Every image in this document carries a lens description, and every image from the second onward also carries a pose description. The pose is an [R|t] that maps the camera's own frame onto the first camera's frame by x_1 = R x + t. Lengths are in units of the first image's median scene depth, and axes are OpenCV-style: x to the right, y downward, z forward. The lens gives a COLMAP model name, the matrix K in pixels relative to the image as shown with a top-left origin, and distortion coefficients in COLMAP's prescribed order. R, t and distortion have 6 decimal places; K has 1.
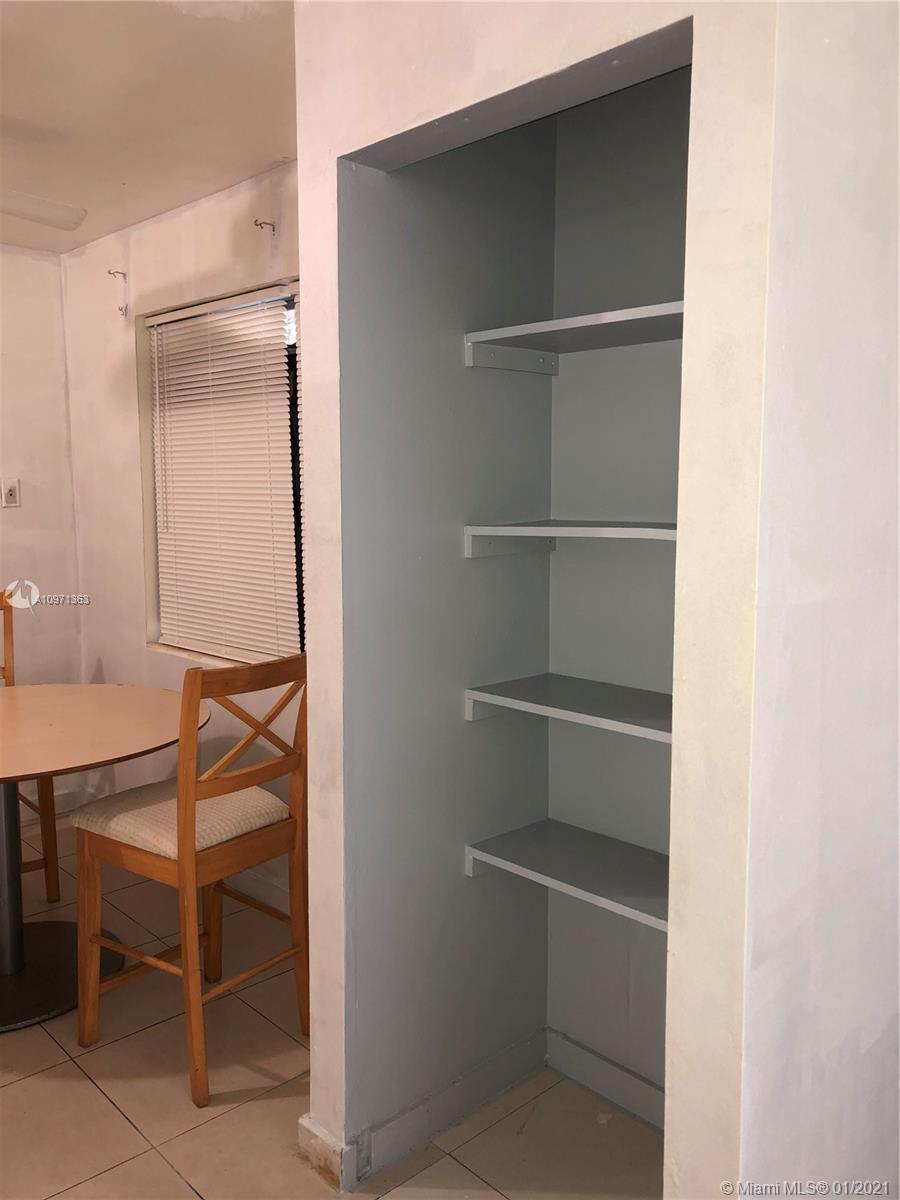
lens RADIAL K [[987.8, 0, 446.5], [0, 987.8, 597.0], [0, 0, 1]] dist [0.029700, -0.013669]
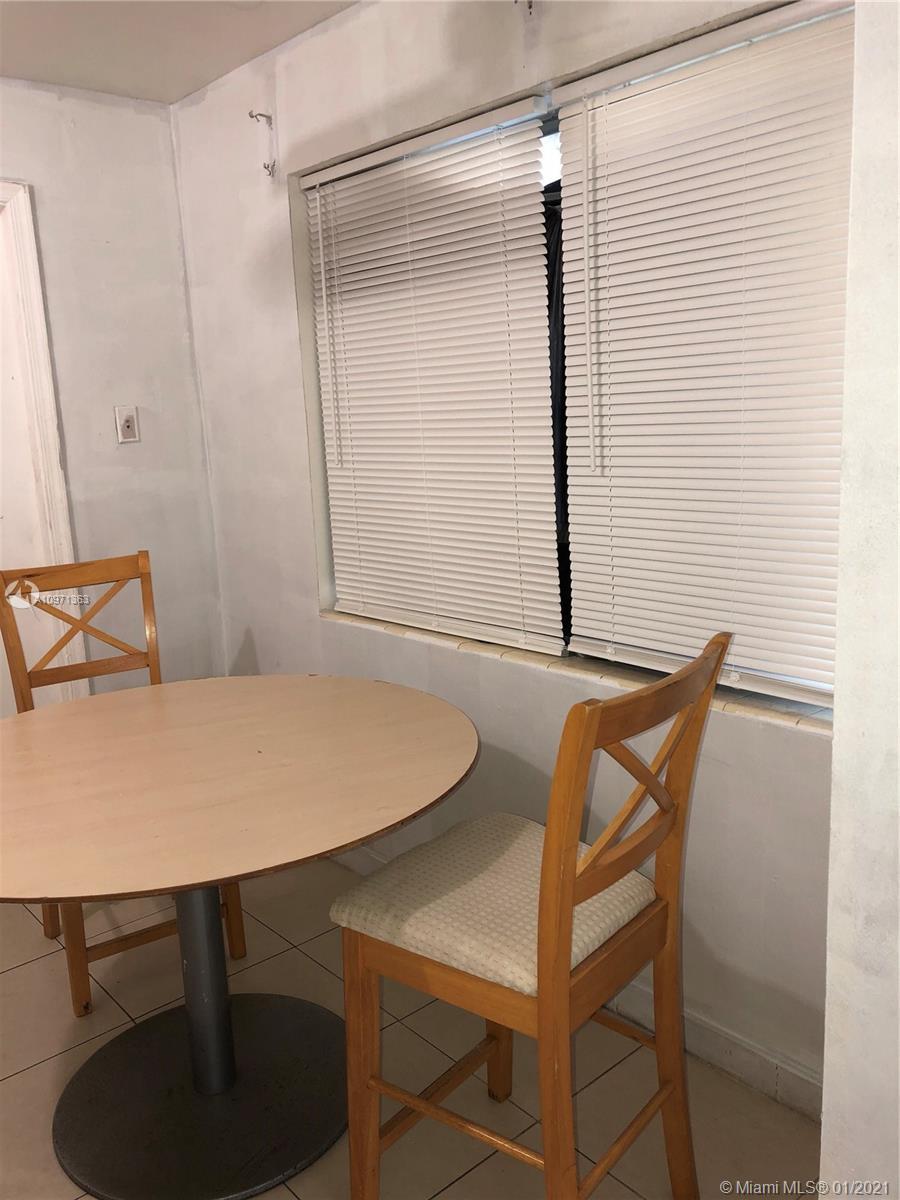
lens RADIAL K [[987.8, 0, 454.4], [0, 987.8, 601.9], [0, 0, 1]] dist [0.029700, -0.013669]
pose [[0.998775, -0.035808, -0.034163, -0.177203], [0.038497, 0.995921, 0.081604, -0.021427], [0.031102, -0.082819, 0.996079, 0.241106]]
